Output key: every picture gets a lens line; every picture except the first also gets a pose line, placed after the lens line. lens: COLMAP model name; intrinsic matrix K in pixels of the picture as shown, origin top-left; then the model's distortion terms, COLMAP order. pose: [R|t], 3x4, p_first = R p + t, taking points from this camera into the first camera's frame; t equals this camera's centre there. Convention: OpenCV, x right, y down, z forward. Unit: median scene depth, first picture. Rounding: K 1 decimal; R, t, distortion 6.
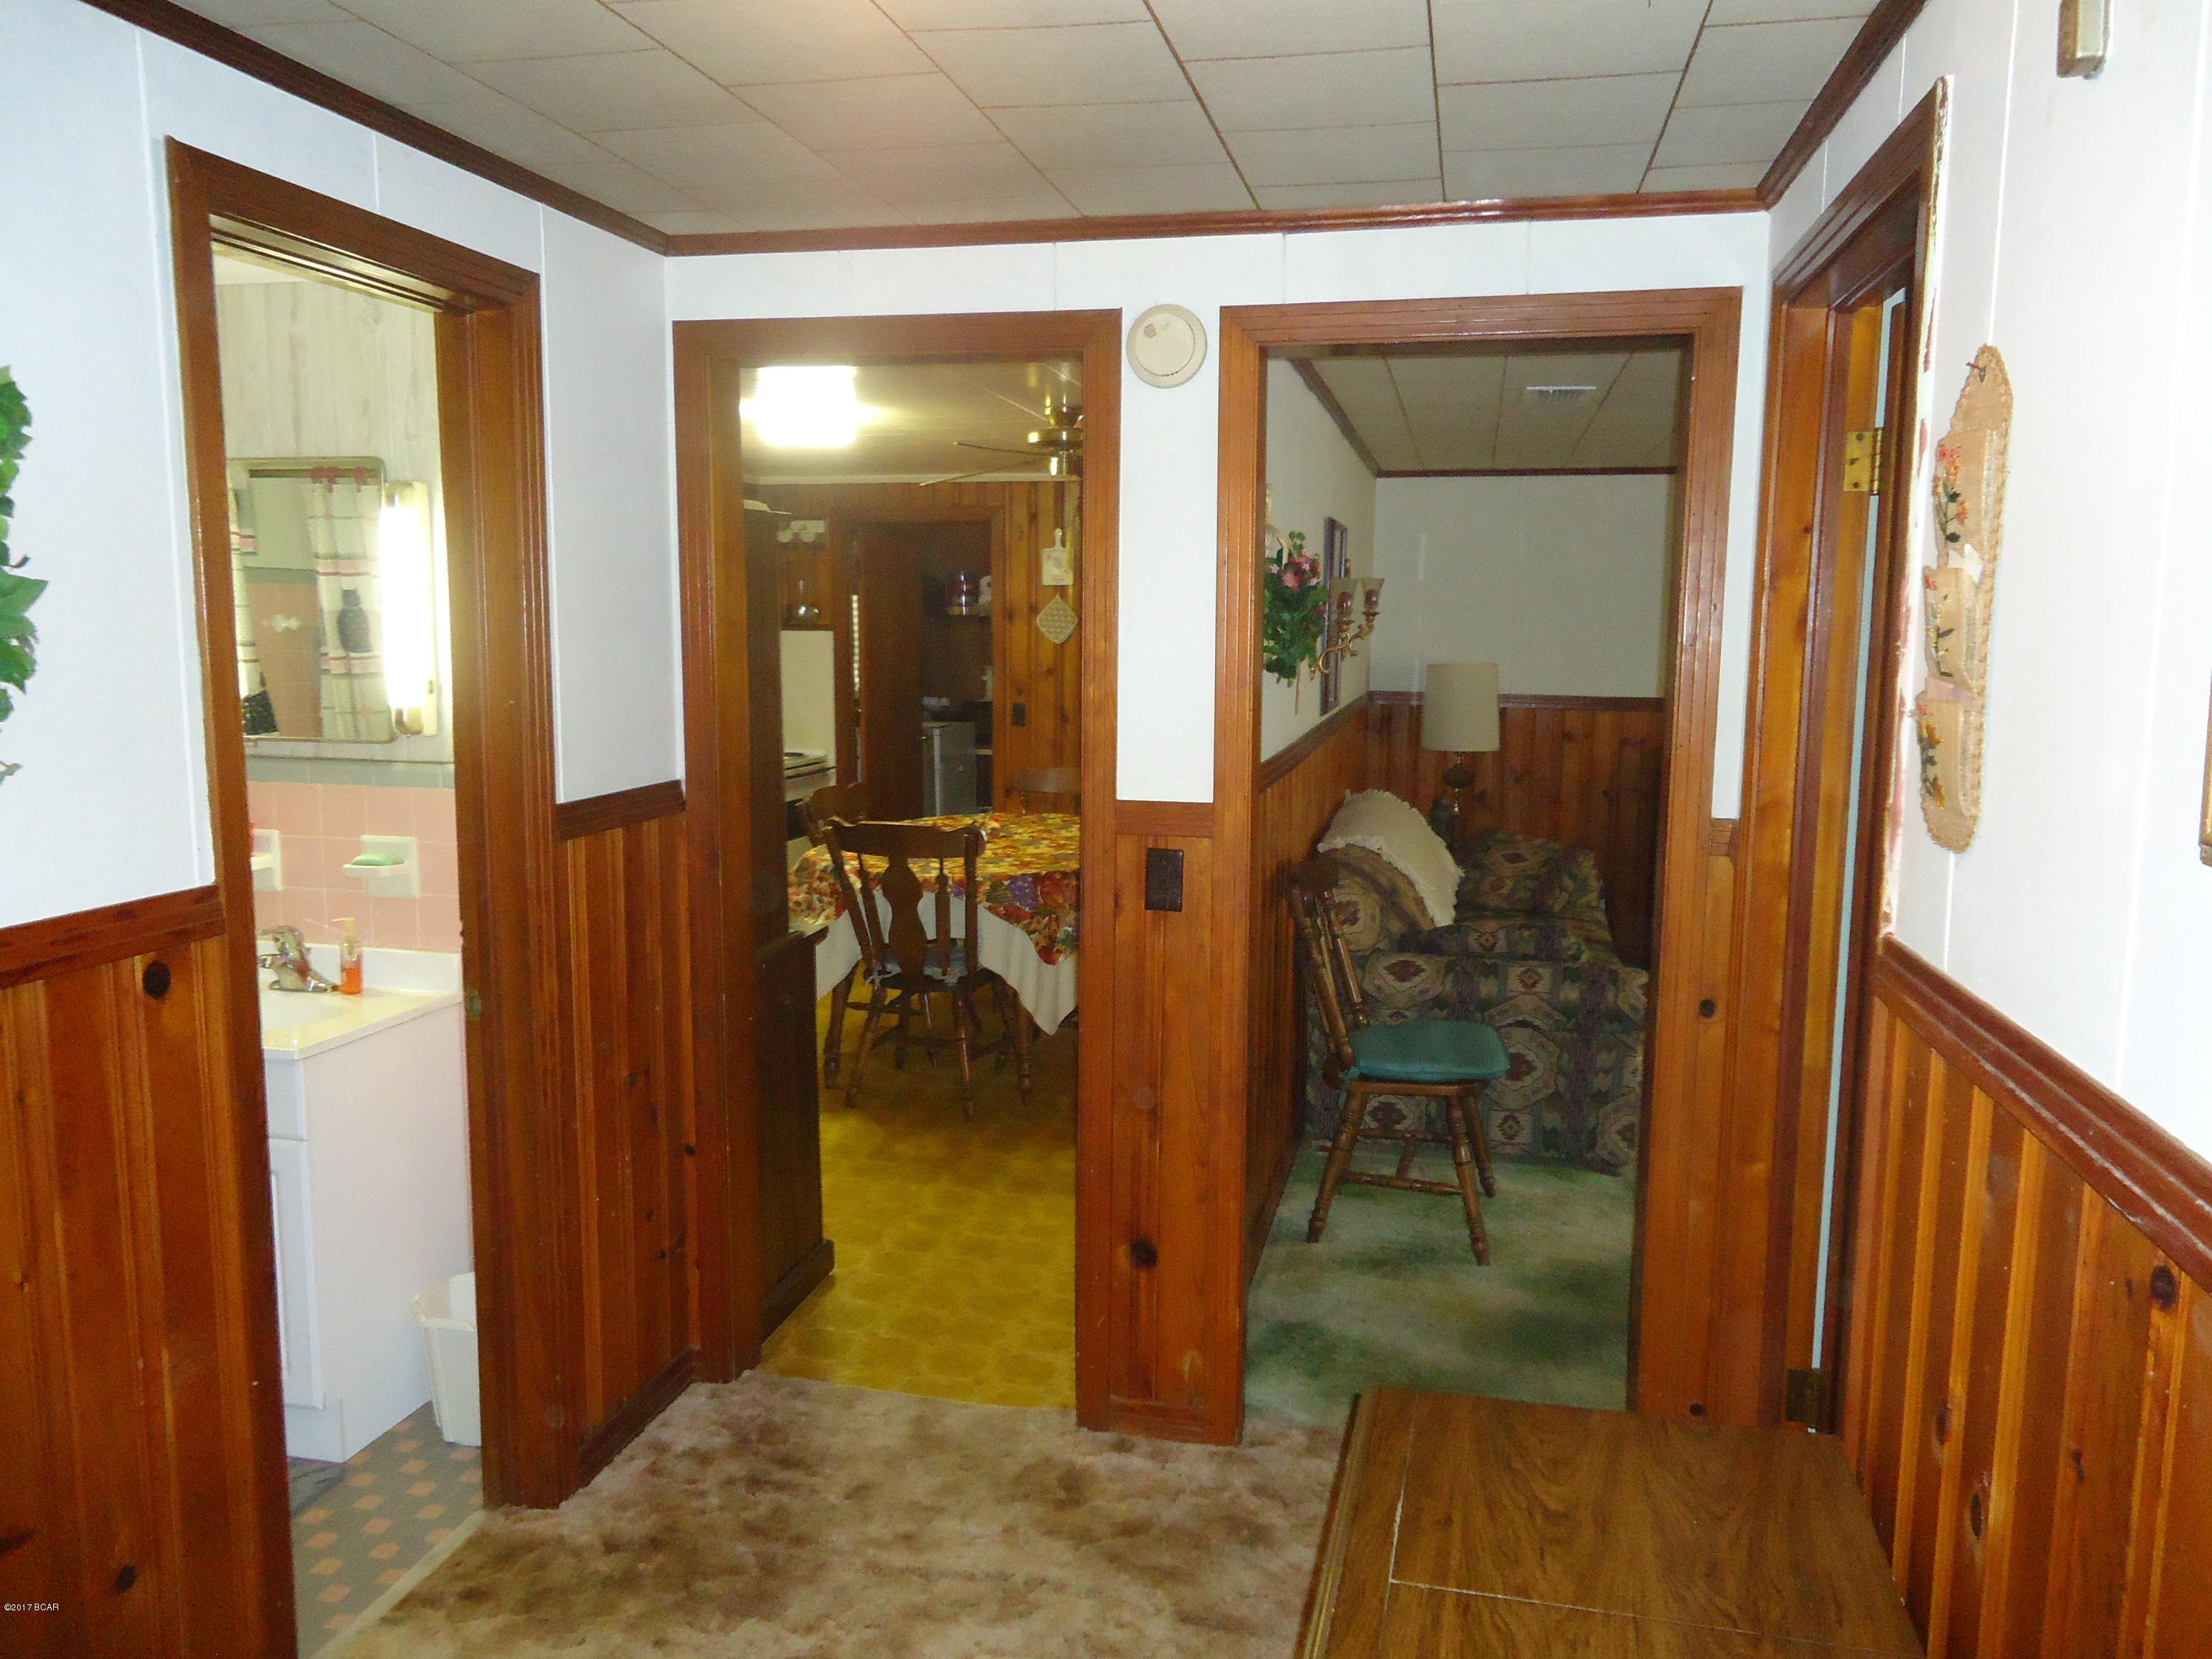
lens RADIAL K [[1617.7, 0, 1106.0], [0, 1617.7, 829.5], [0, 0, 1]] dist [-0.006336, -0.003466]
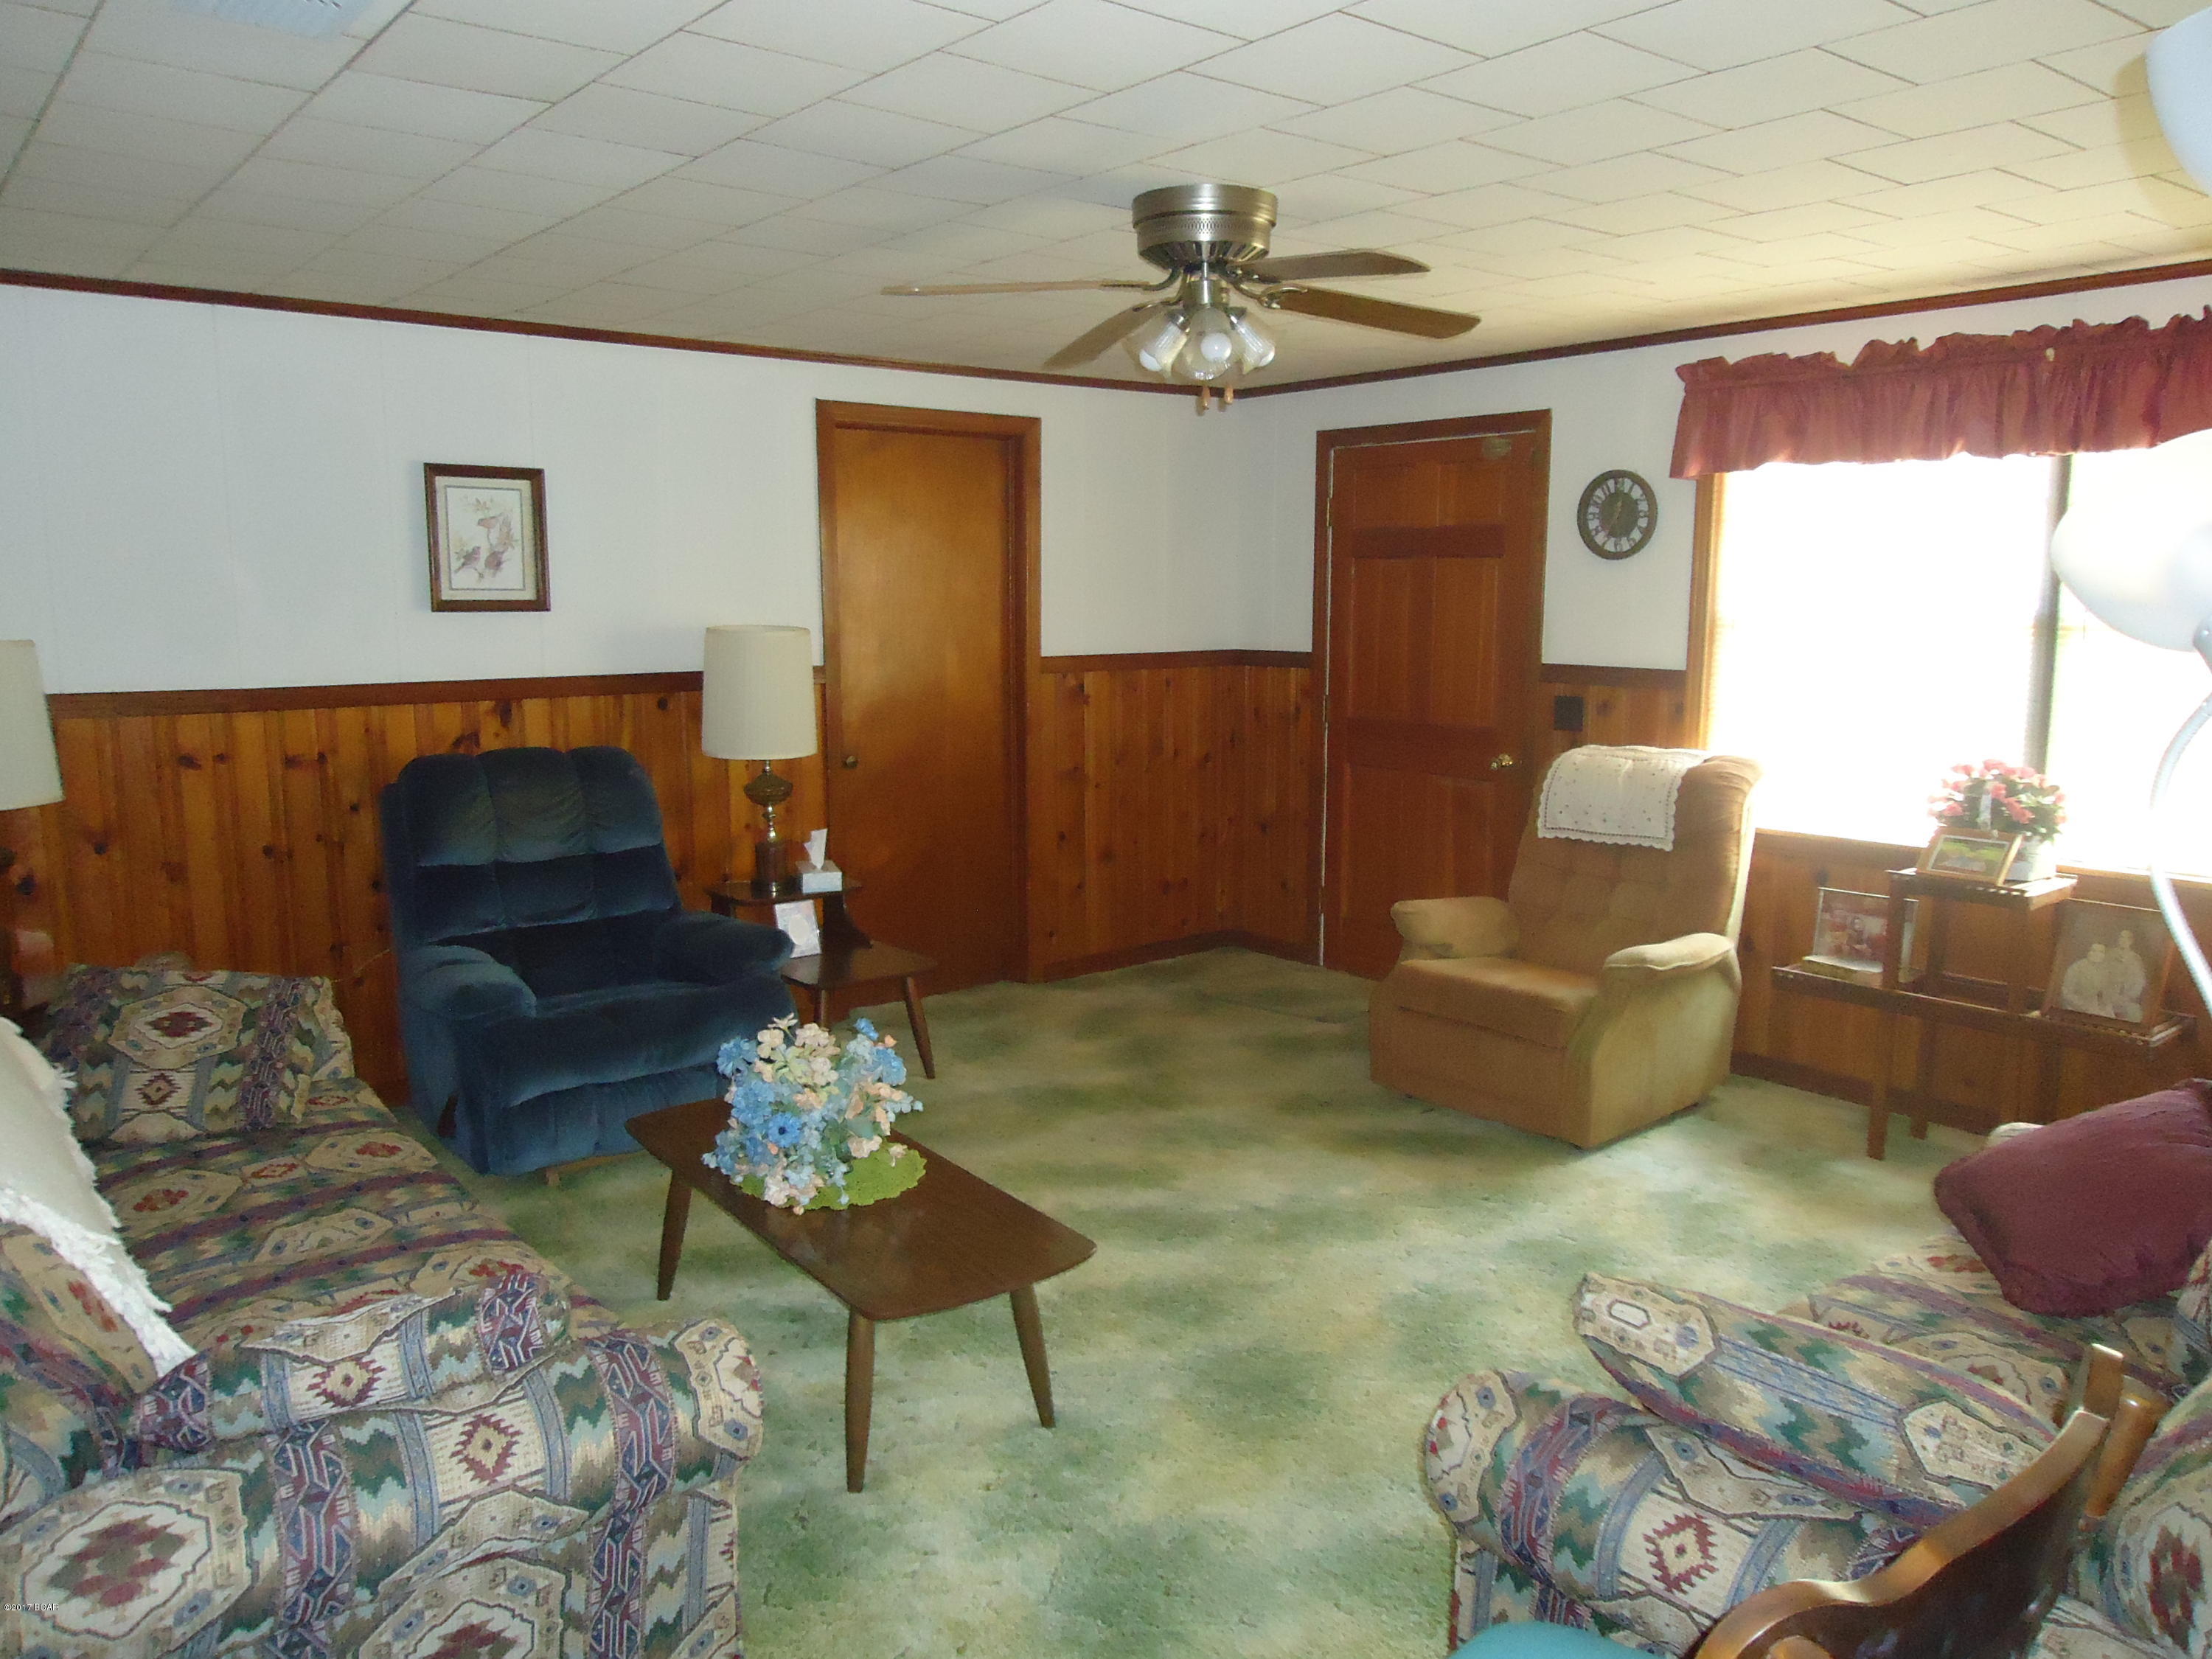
lens RADIAL K [[1617.7, 0, 1106.0], [0, 1617.7, 829.5], [0, 0, 1]] dist [-0.006336, -0.003466]
pose [[0.625582, -0.120757, 0.770756, 0.074071], [0.103689, 0.992053, 0.071269, -0.064838], [-0.773237, 0.035334, 0.633132, 0.622840]]
